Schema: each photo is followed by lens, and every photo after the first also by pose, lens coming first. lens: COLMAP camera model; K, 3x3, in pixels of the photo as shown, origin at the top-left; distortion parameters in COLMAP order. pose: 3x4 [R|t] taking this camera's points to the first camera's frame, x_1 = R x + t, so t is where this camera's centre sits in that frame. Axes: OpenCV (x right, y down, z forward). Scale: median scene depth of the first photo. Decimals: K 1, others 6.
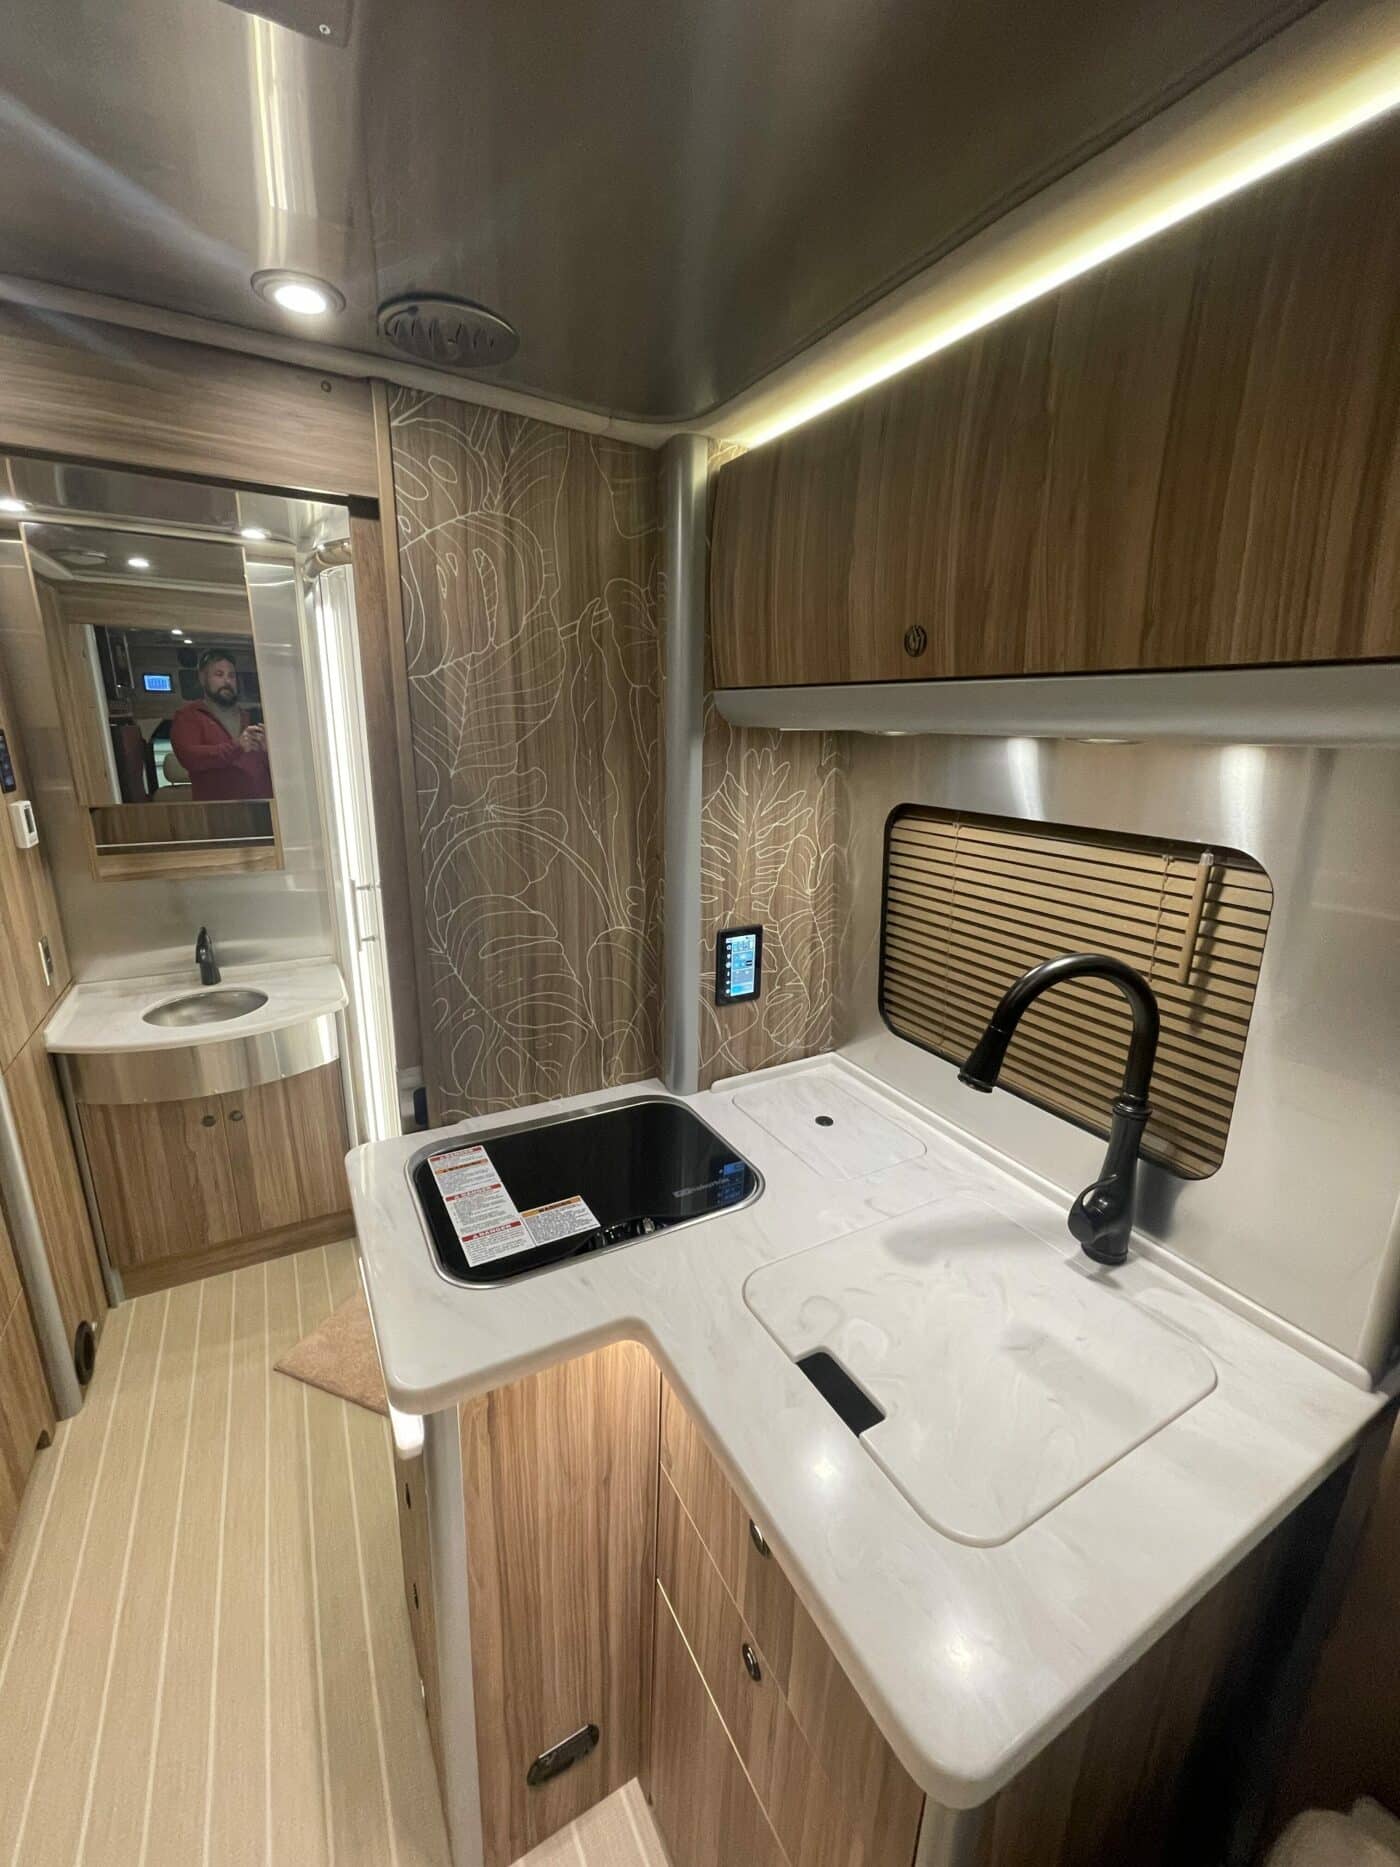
lens RADIAL K [[746.8, 0, 692.3], [0, 746.8, 934.5], [0, 0, 1]] dist [-0.004313, 0.000905]
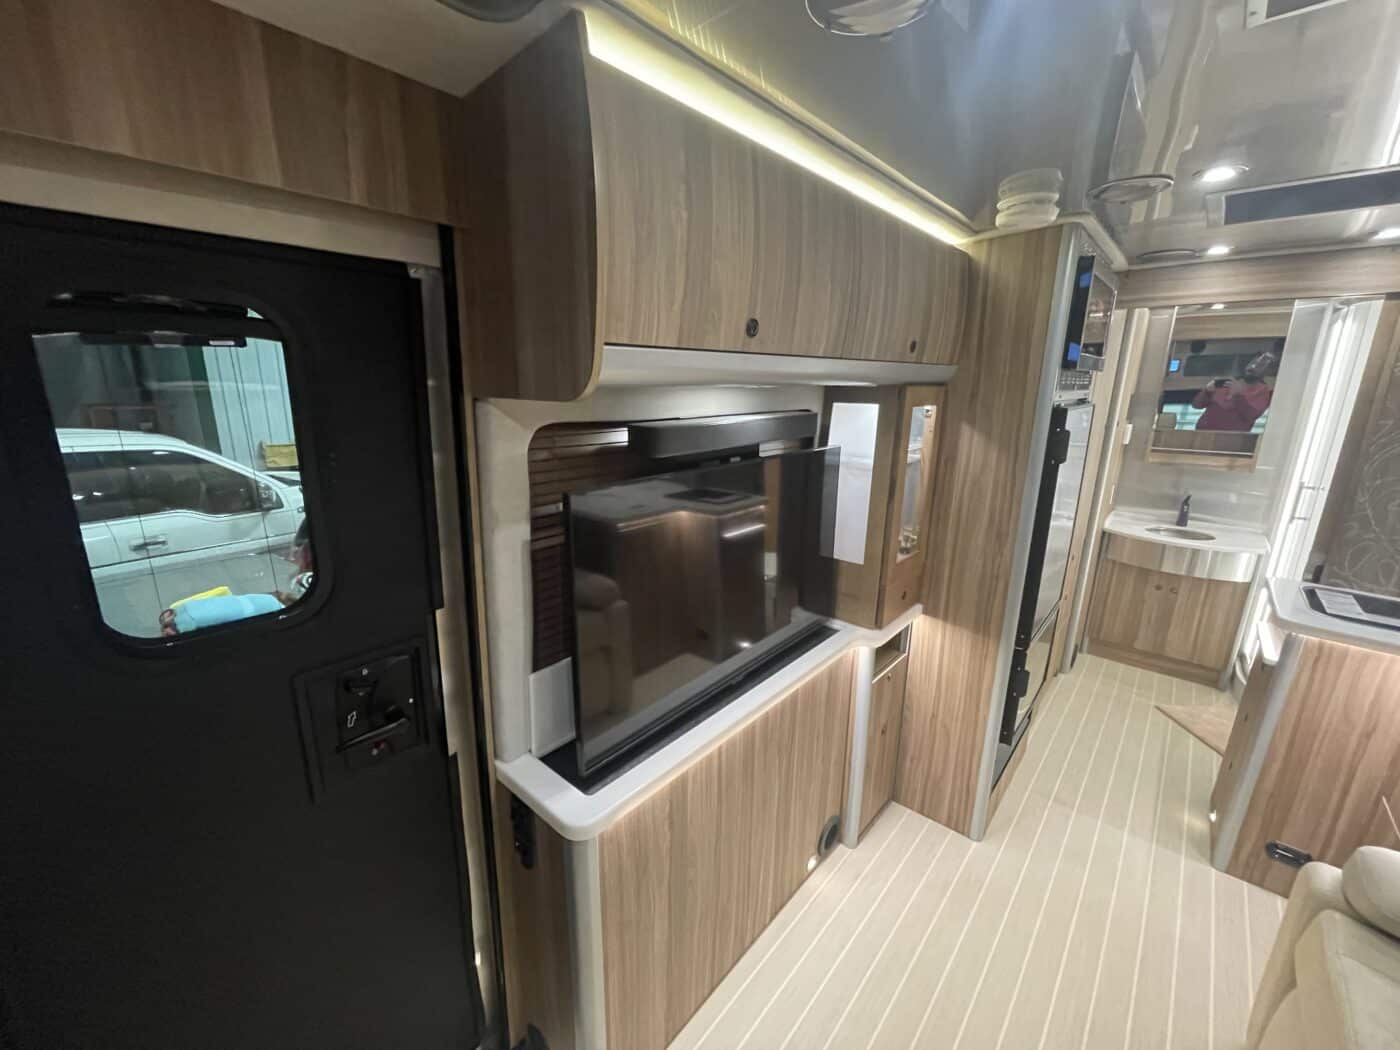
lens RADIAL K [[560.0, 0, 696.6], [0, 560.0, 527.2], [0, 0, 1]] dist [-0.004313, 0.000905]
pose [[0.327163, 0.219983, -0.919006, 0.420615], [-0.259330, 0.956089, 0.136538, 0.311503], [0.908687, 0.193655, 0.369845, -1.044862]]
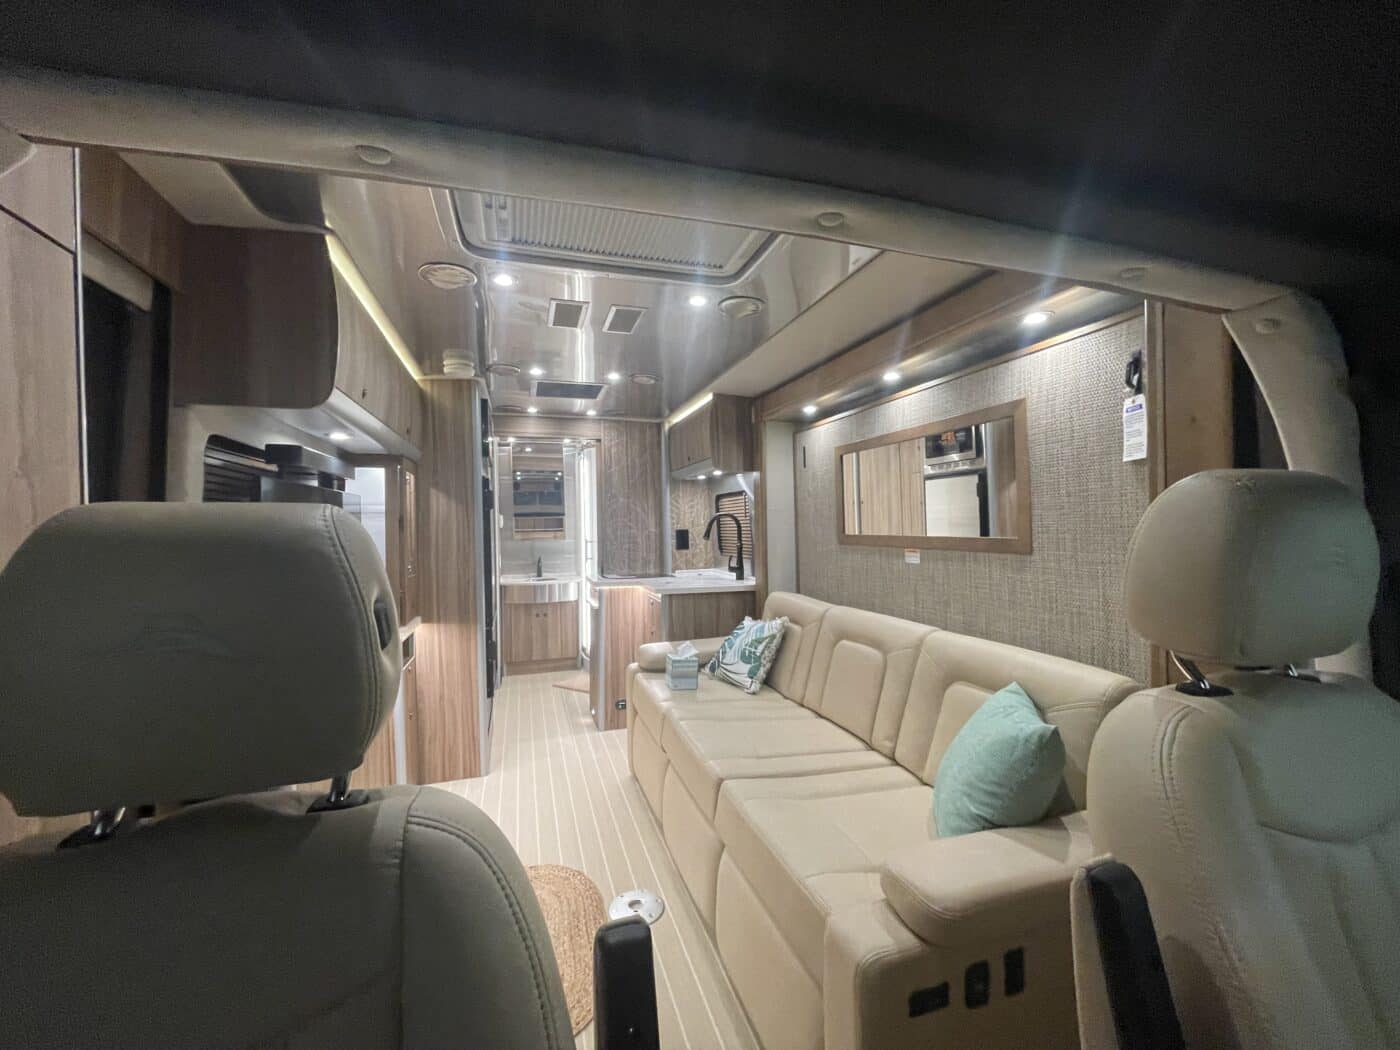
lens RADIAL K [[560.0, 0, 698.8], [0, 560.0, 533.6], [0, 0, 1]] dist [-0.004313, 0.000905]
pose [[0.979781, -0.033532, -0.197245, 0.710339], [-0.019118, 0.965654, -0.259126, 0.752331], [0.199160, 0.257657, 0.945488, -1.708453]]
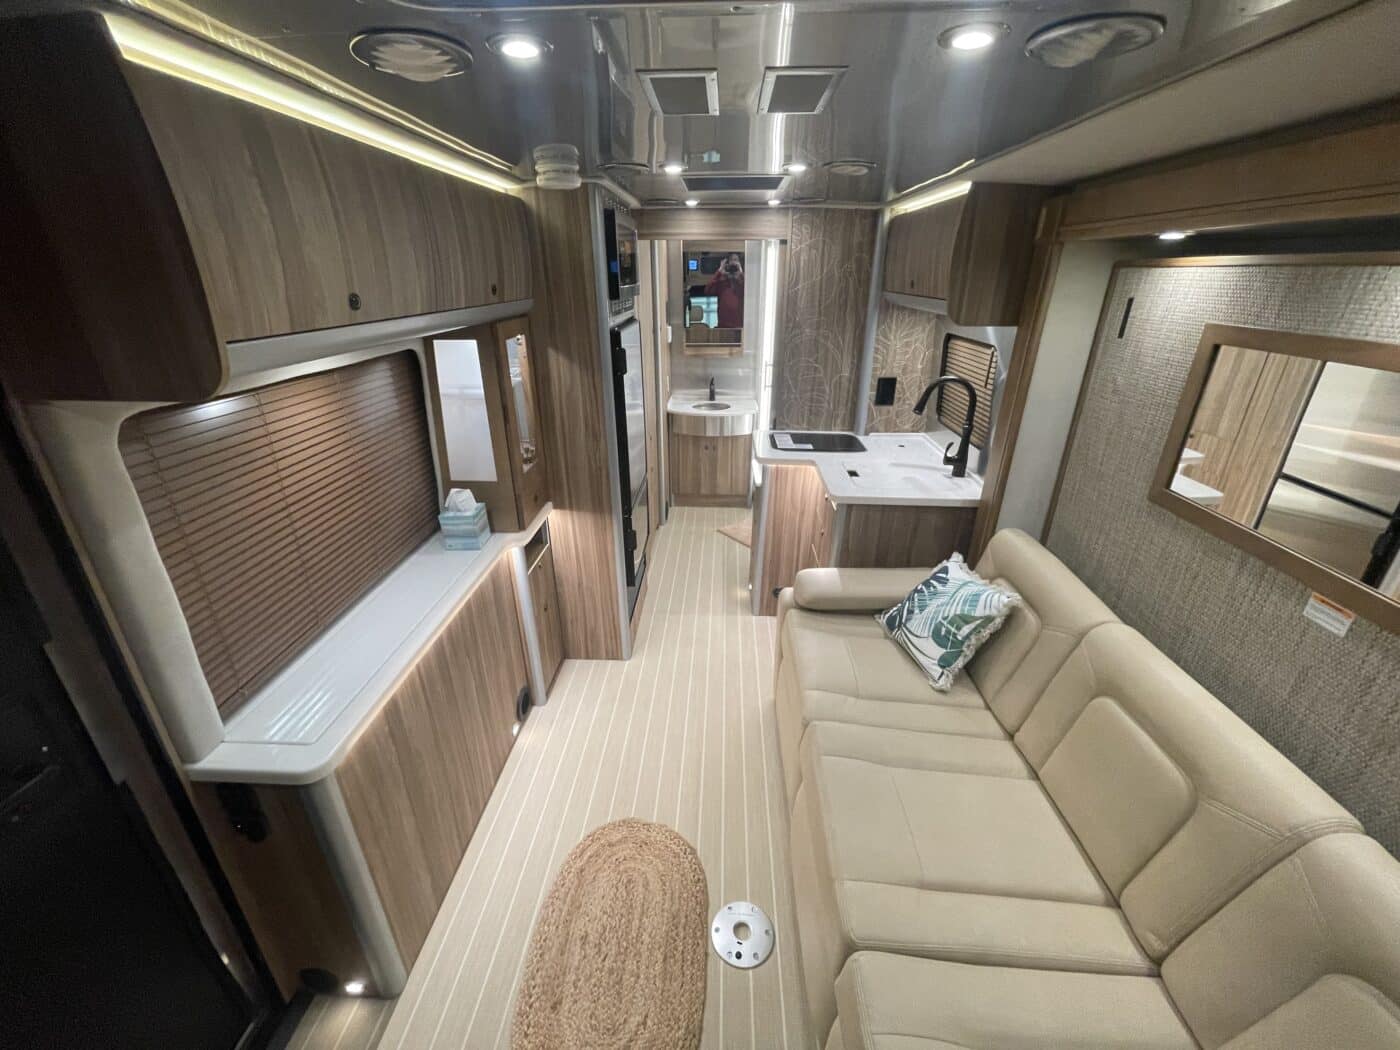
lens RADIAL K [[560.0, 0, 697.3], [0, 560.0, 529.0], [0, 0, 1]] dist [-0.004313, 0.000905]
pose [[0.849421, 0.198905, -0.488796, 0.592314], [-0.126113, 0.975921, 0.177972, 0.261602], [0.512425, -0.089530, 0.854052, -1.216630]]
